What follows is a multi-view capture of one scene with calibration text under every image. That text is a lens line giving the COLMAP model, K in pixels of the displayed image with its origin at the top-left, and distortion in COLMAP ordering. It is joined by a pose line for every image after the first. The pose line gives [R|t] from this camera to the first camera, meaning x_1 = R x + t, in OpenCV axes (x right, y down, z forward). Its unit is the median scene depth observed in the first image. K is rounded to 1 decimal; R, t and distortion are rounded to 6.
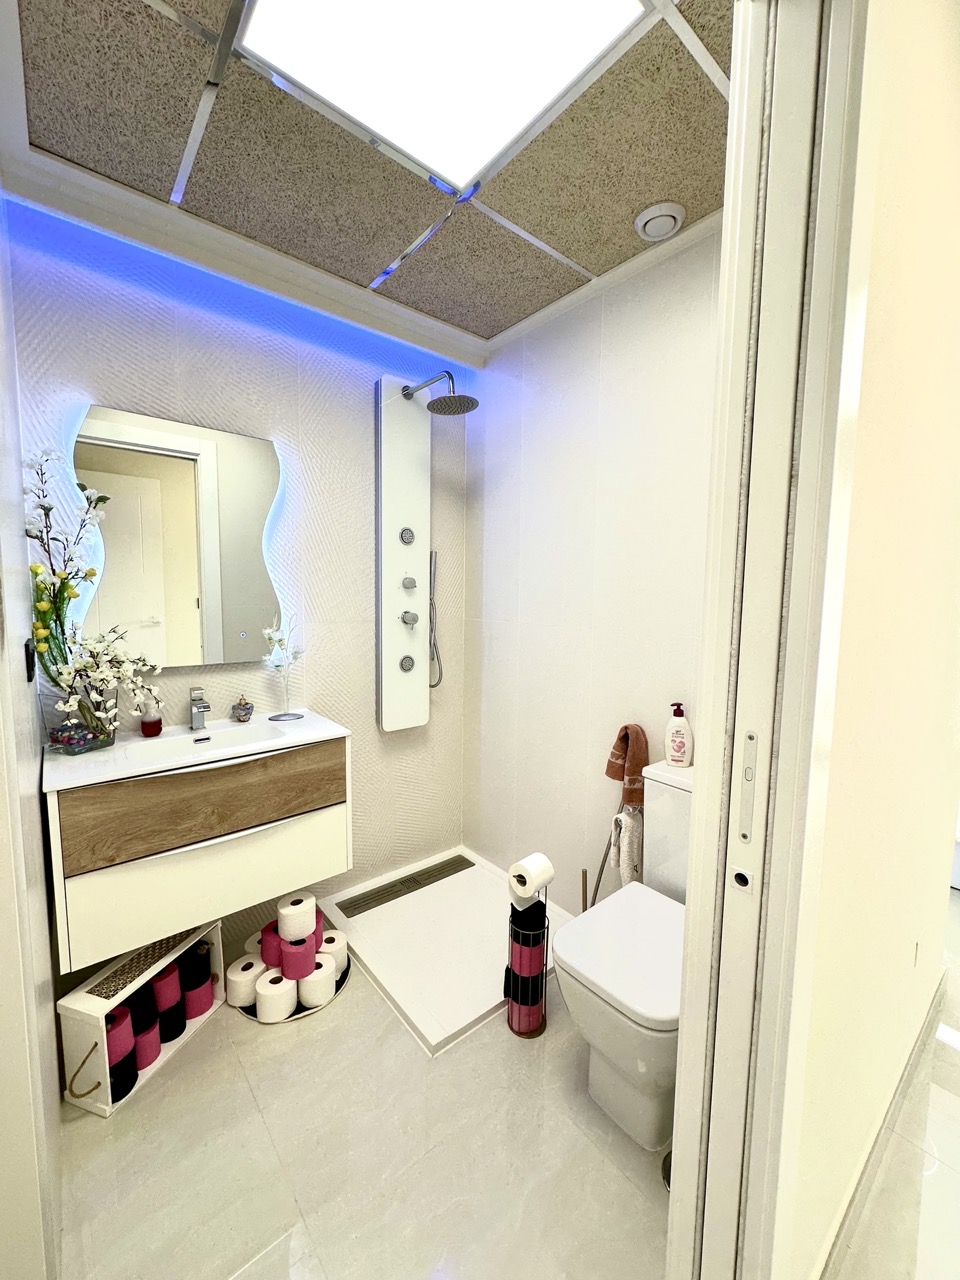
lens RADIAL K [[510.1, 0, 481.0], [0, 510.1, 639.3], [0, 0, 1]] dist [-0.000844, 0.000129]
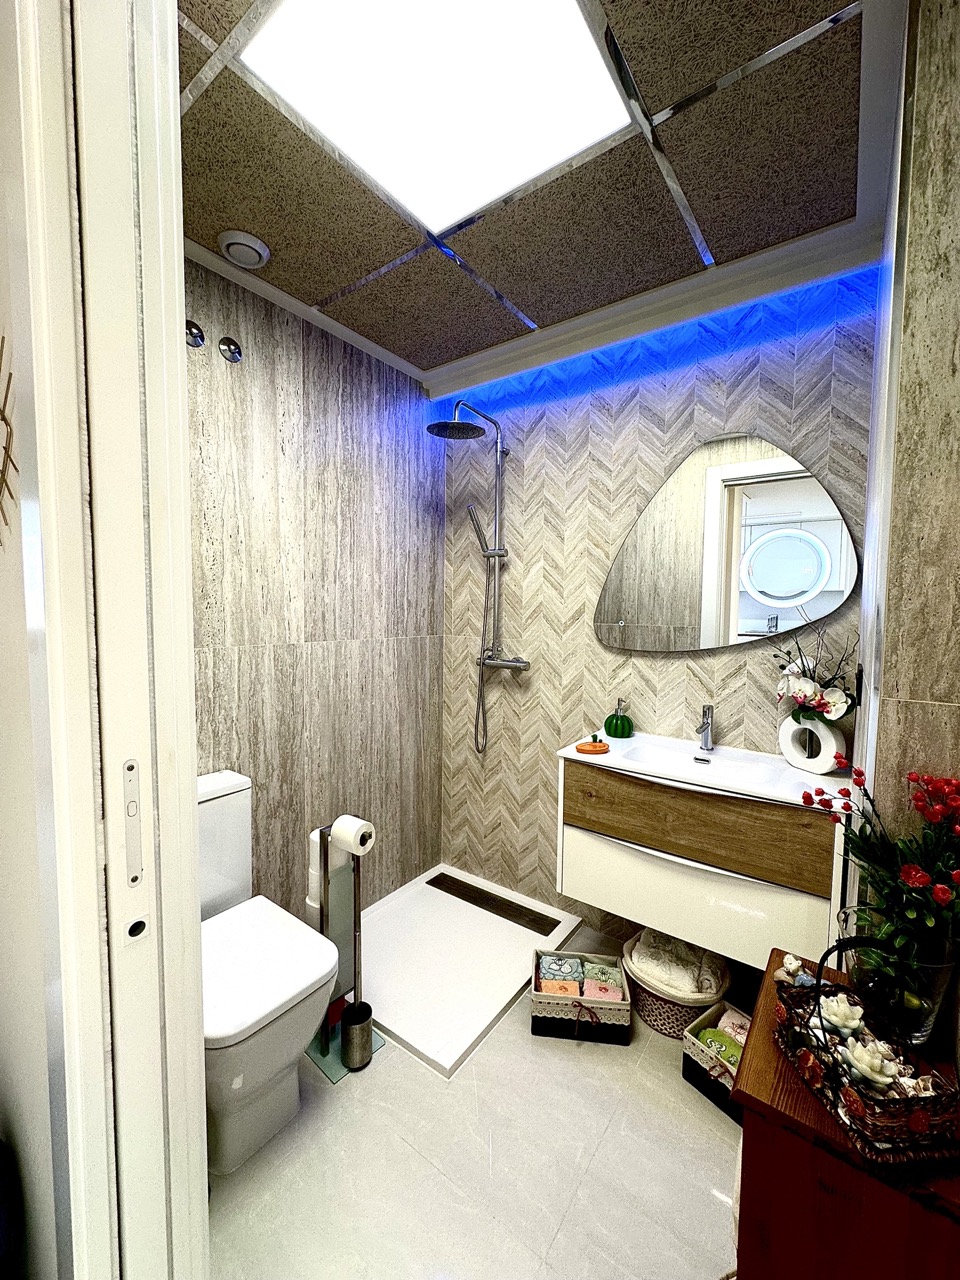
lens RADIAL K [[512.5, 0, 478.8], [0, 512.5, 647.3], [0, 0, 1]] dist [-0.000442, 0.000028]
pose [[0.240858, 0.051793, -0.969177, 0.442053], [-0.107396, 0.993865, 0.026423, -0.019839], [0.964600, 0.097721, 0.244943, 0.383119]]
